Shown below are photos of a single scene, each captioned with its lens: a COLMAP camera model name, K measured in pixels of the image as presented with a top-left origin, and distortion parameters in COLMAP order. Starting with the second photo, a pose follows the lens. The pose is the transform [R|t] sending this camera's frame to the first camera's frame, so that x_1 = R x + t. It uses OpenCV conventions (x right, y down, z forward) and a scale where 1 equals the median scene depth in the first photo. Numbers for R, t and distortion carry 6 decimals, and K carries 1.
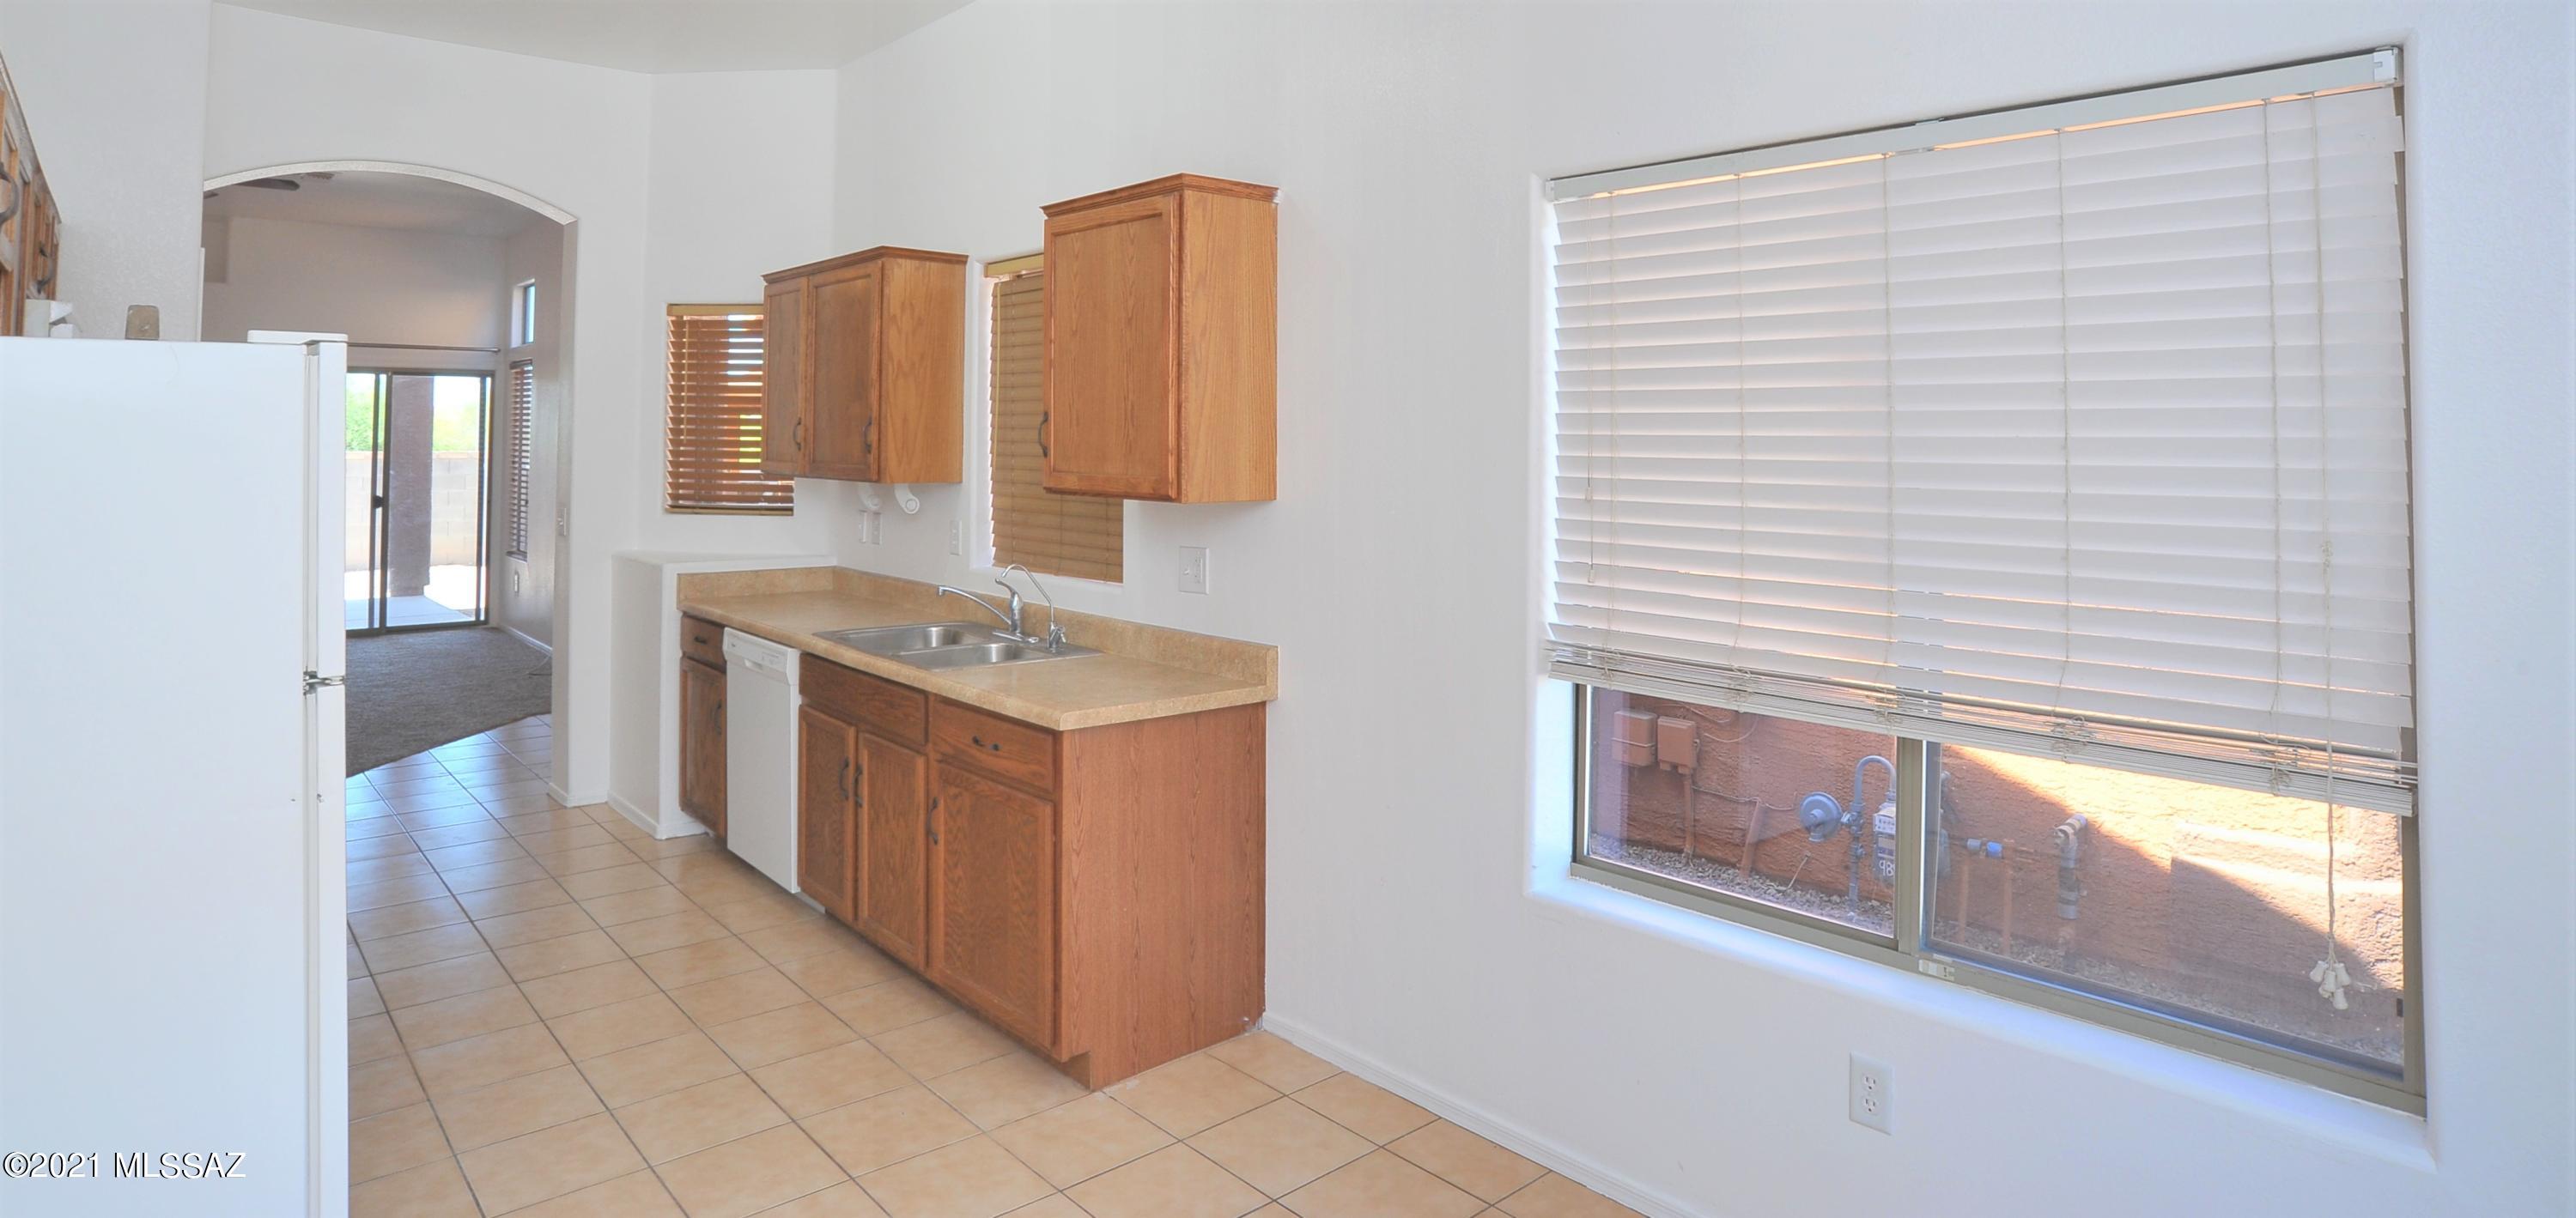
lens RADIAL K [[1352.3, 0, 1282.4], [0, 1352.3, 399.3], [0, 0, 1]] dist [-0.093707, 0.036781]
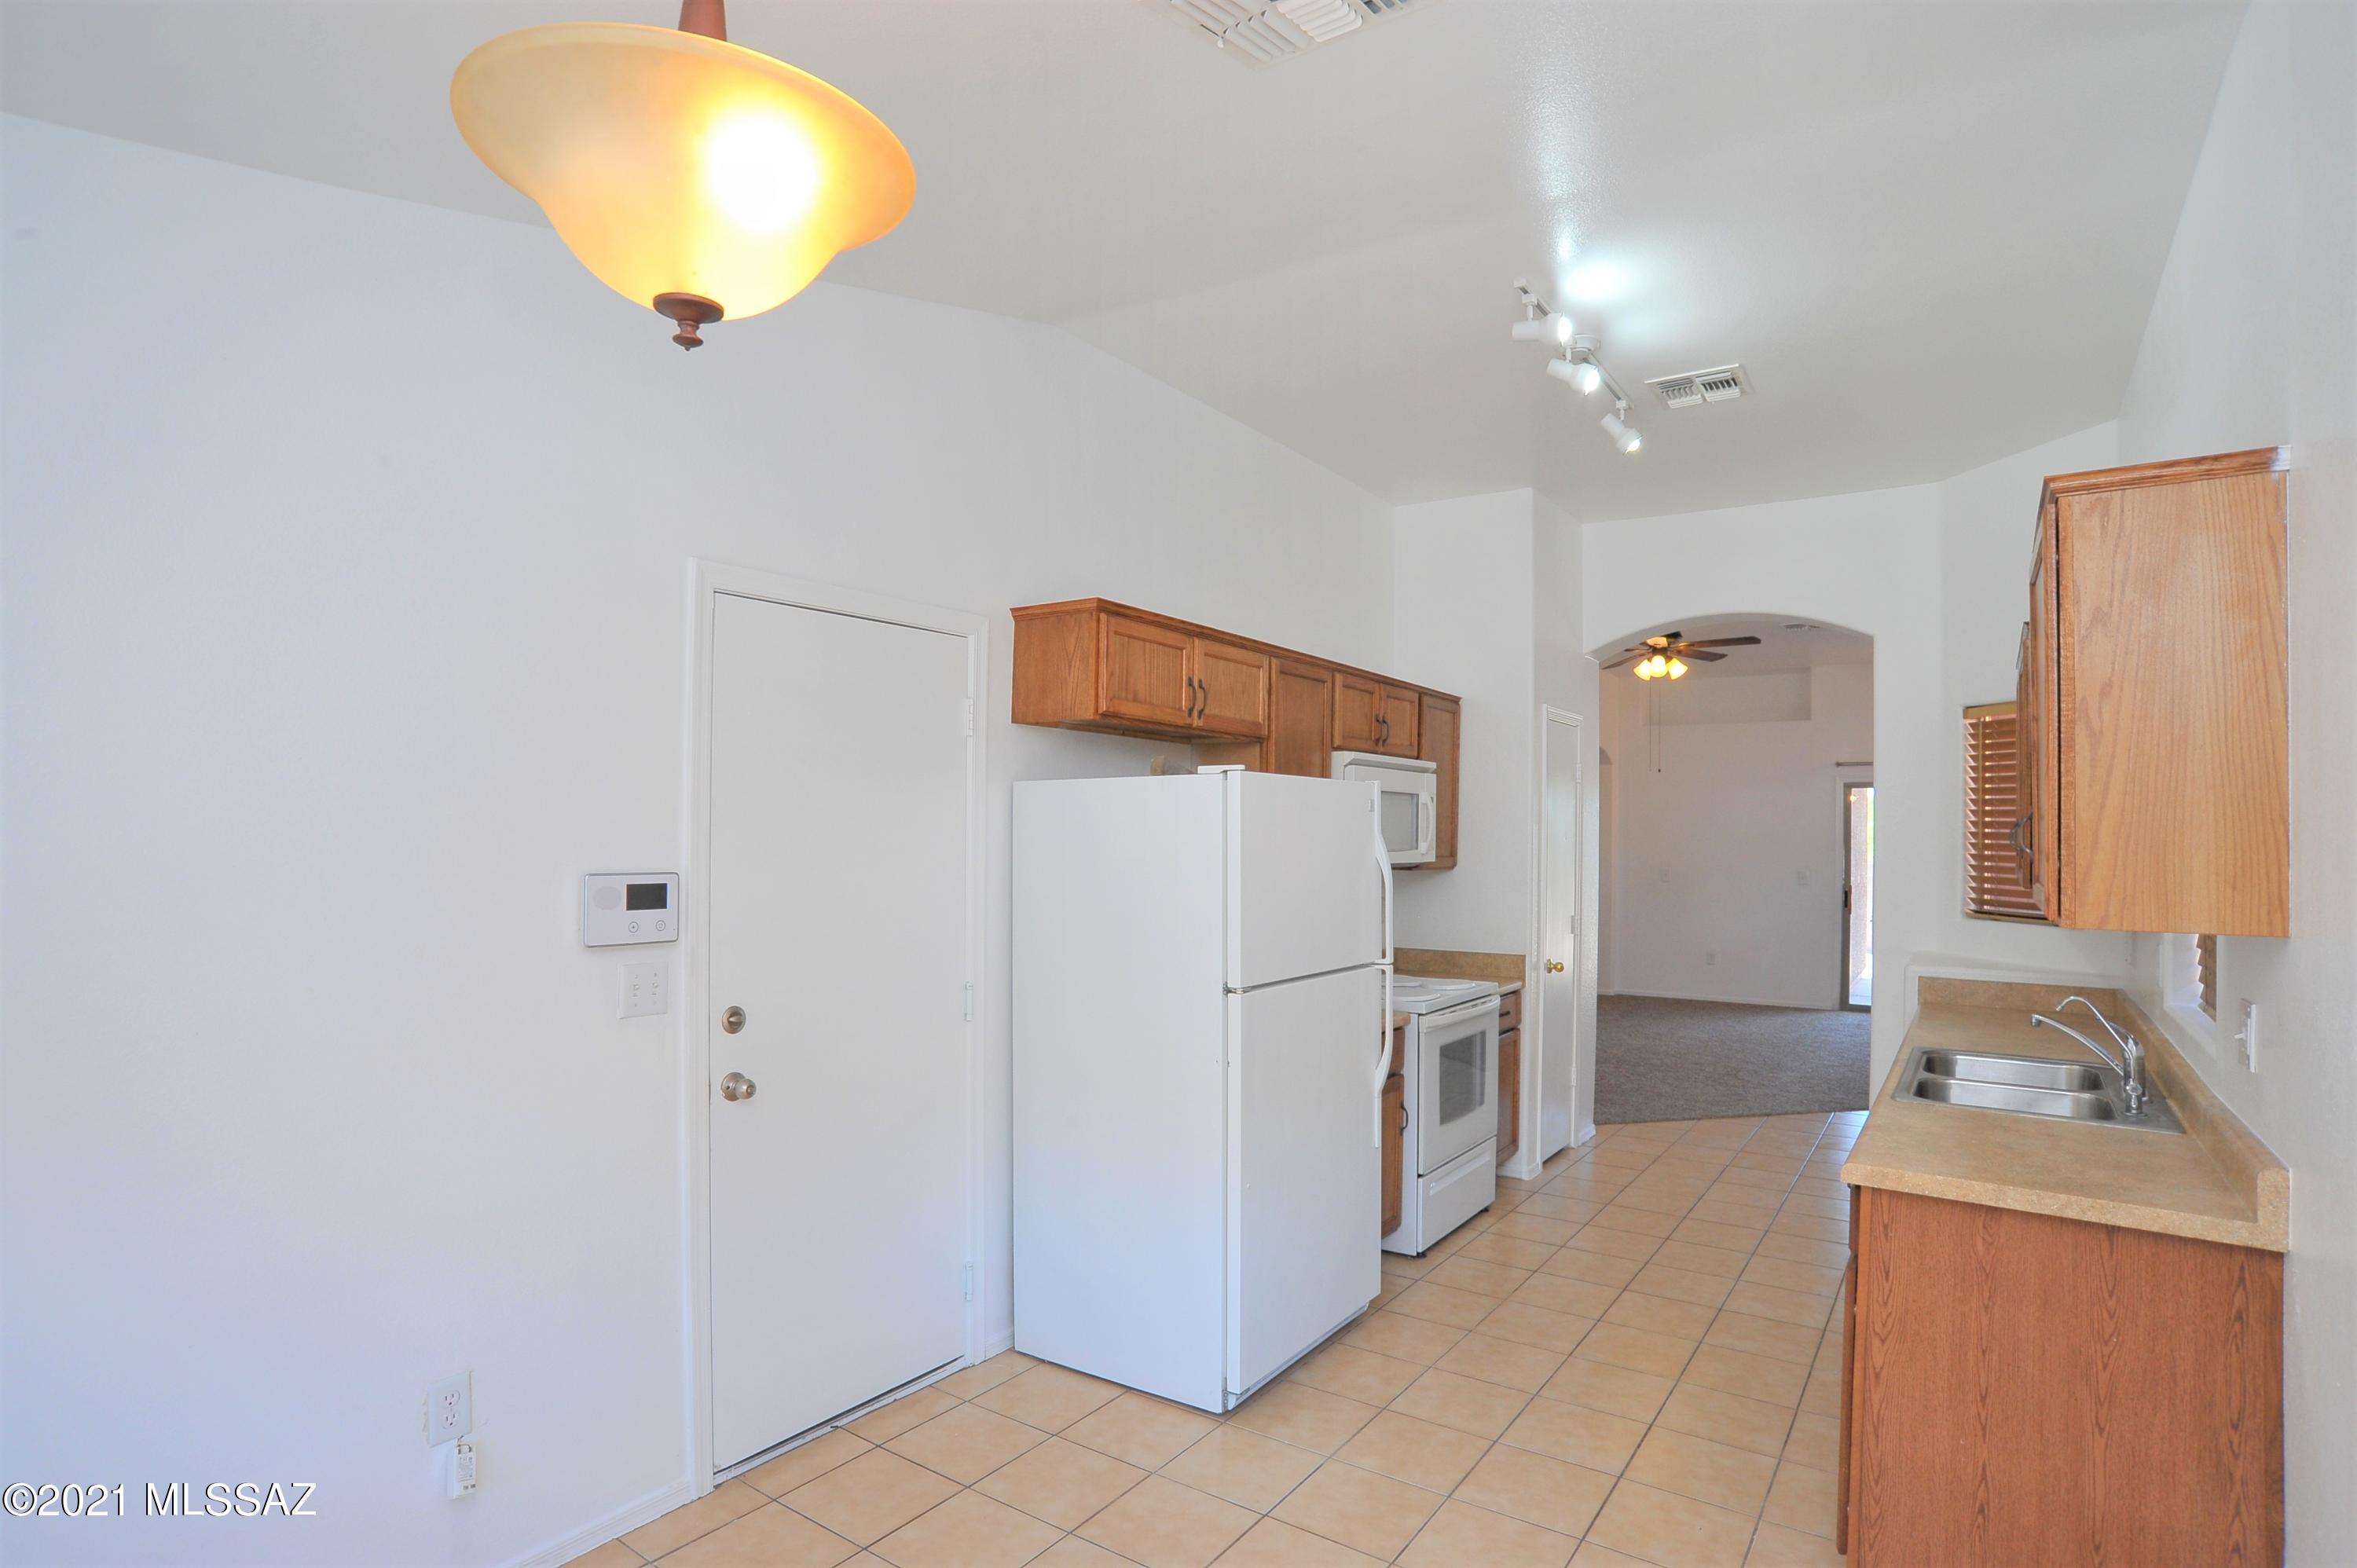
lens RADIAL K [[1191.2, 0, 1178.4], [0, 1191.2, 812.2], [0, 0, 1]] dist [-0.098933, 0.041419]
pose [[0.226014, -0.016833, -0.973979, 0.391084], [0.016128, 0.999778, -0.013537, 0.014337], [0.973991, -0.012649, 0.226235, 0.374178]]
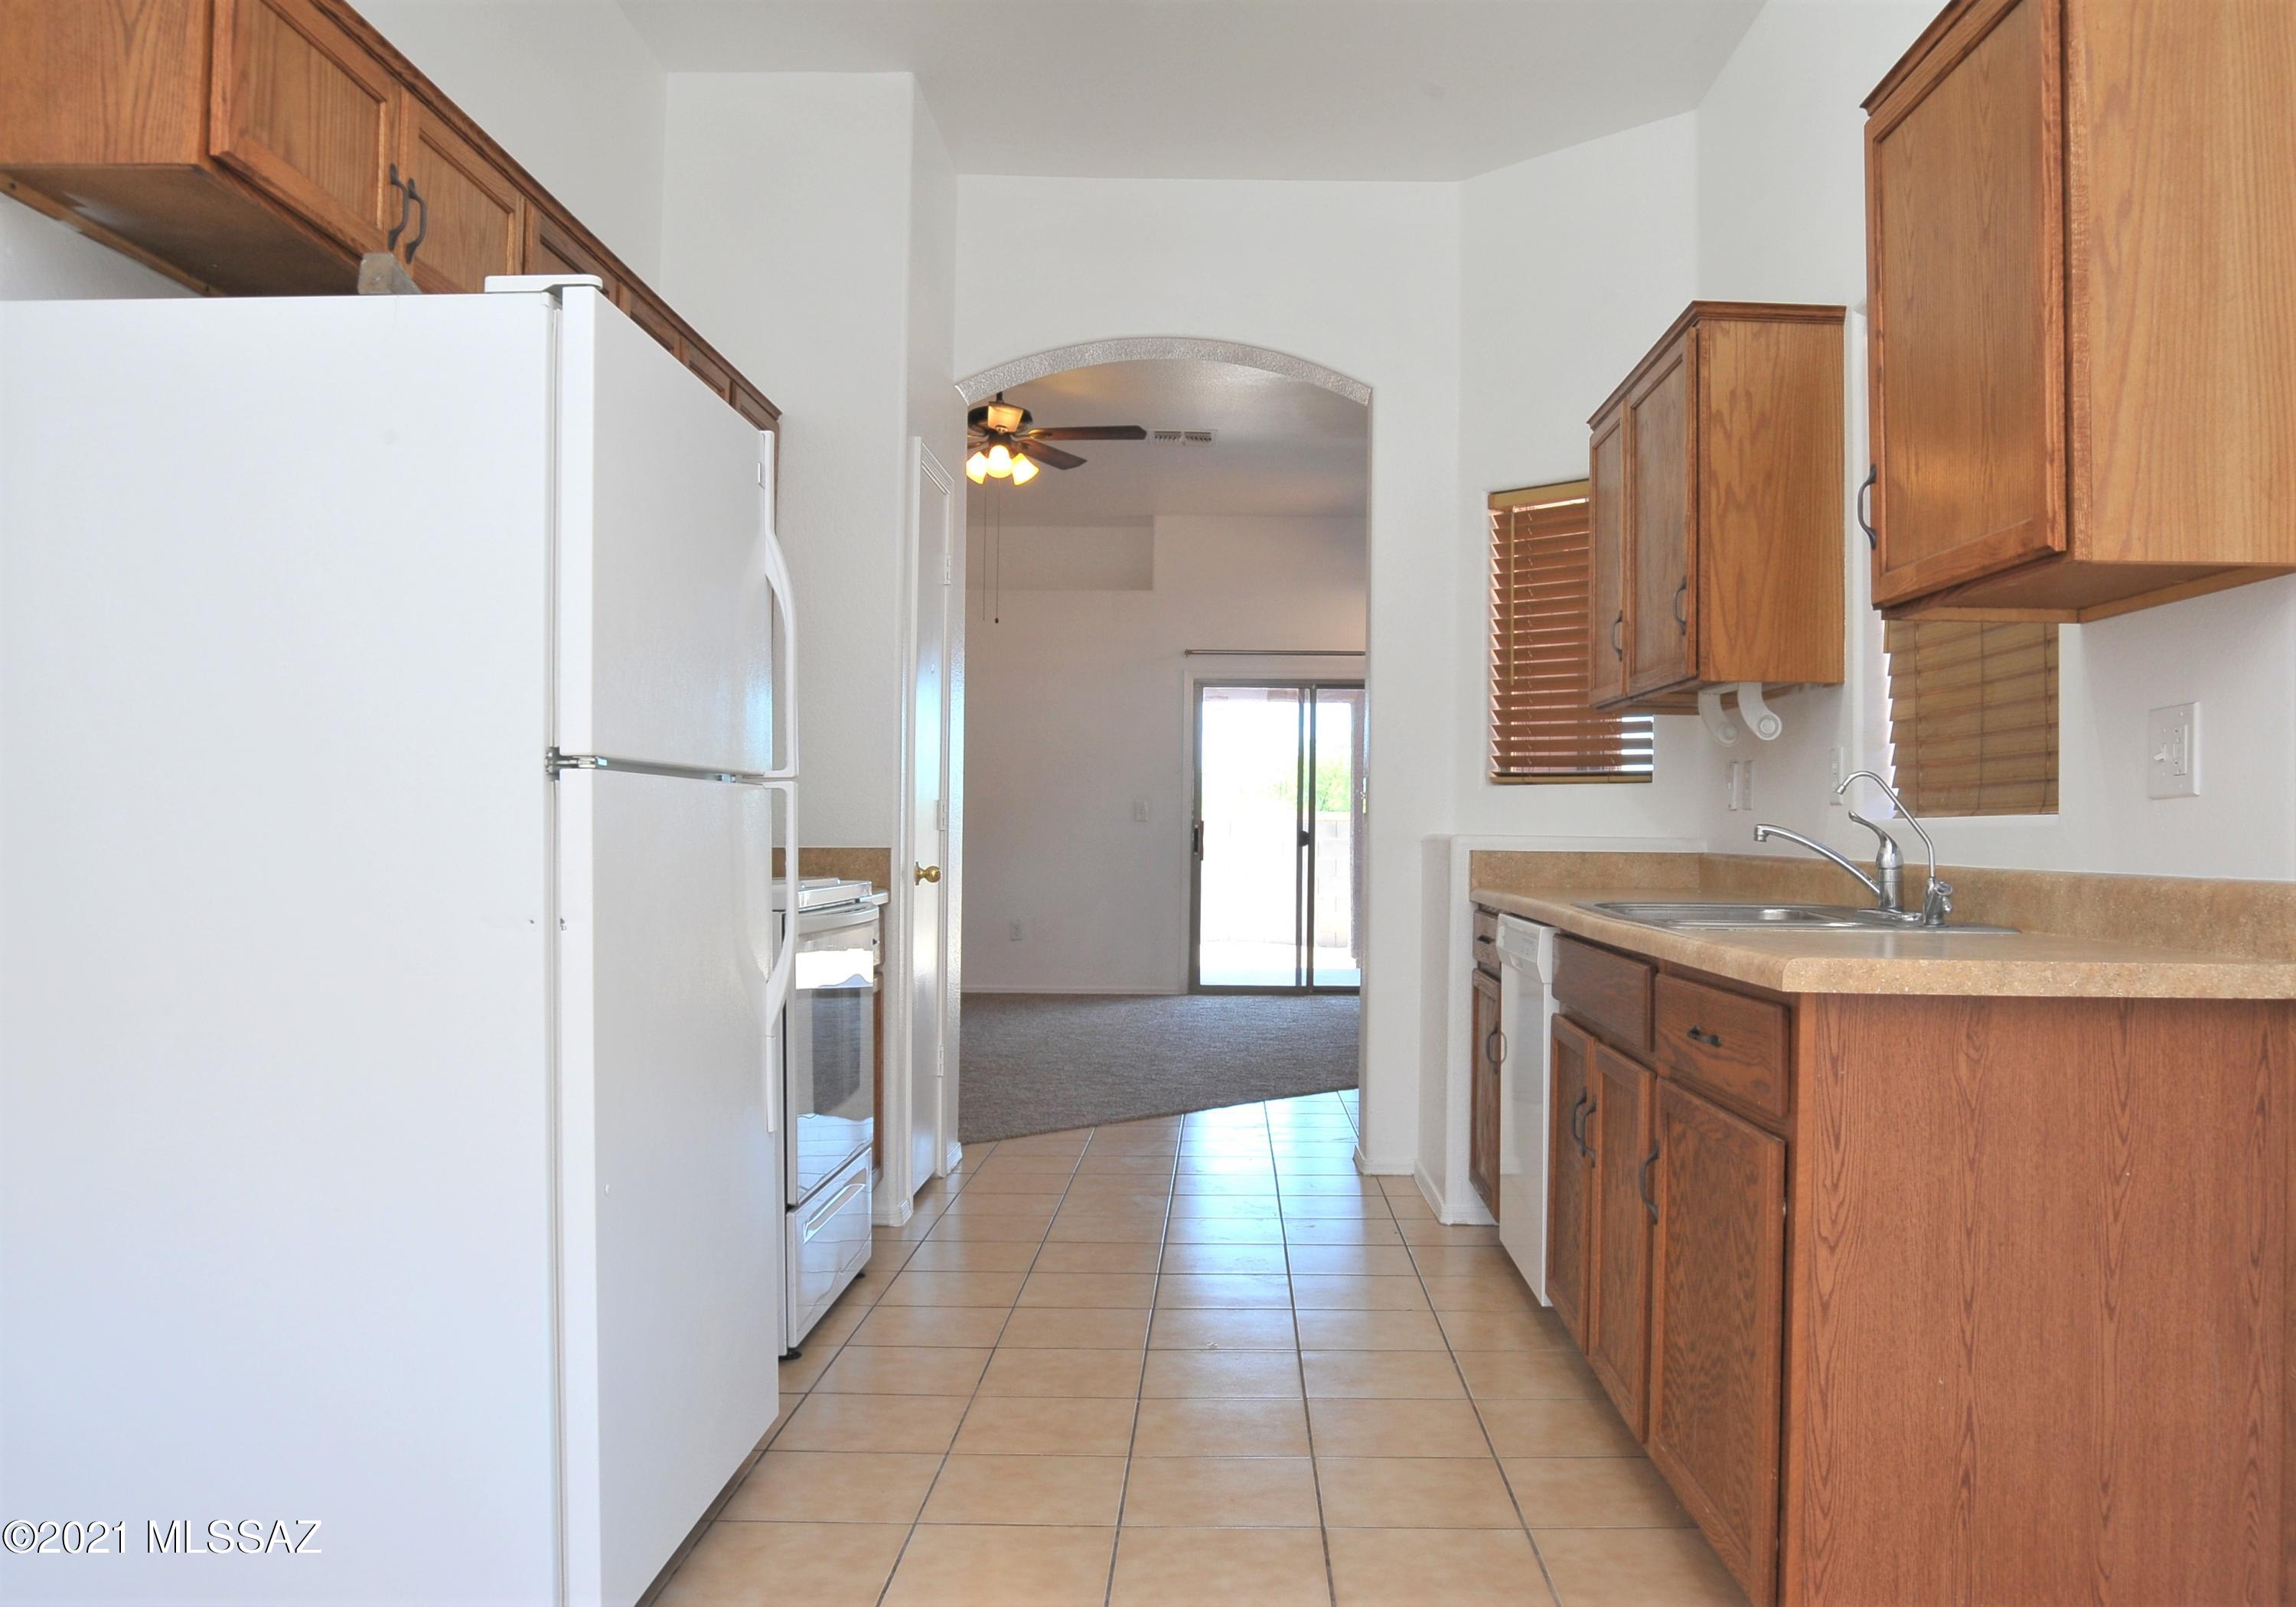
lens RADIAL K [[1759.5, 0, 1235.0], [0, 1759.5, 809.0], [0, 0, 1]] dist [-0.104613, 0.070631]
pose [[0.747268, -0.005780, -0.664498, 0.101849], [0.013725, 0.999883, 0.006737, 0.148077], [0.664382, -0.014154, 0.747260, 0.322231]]
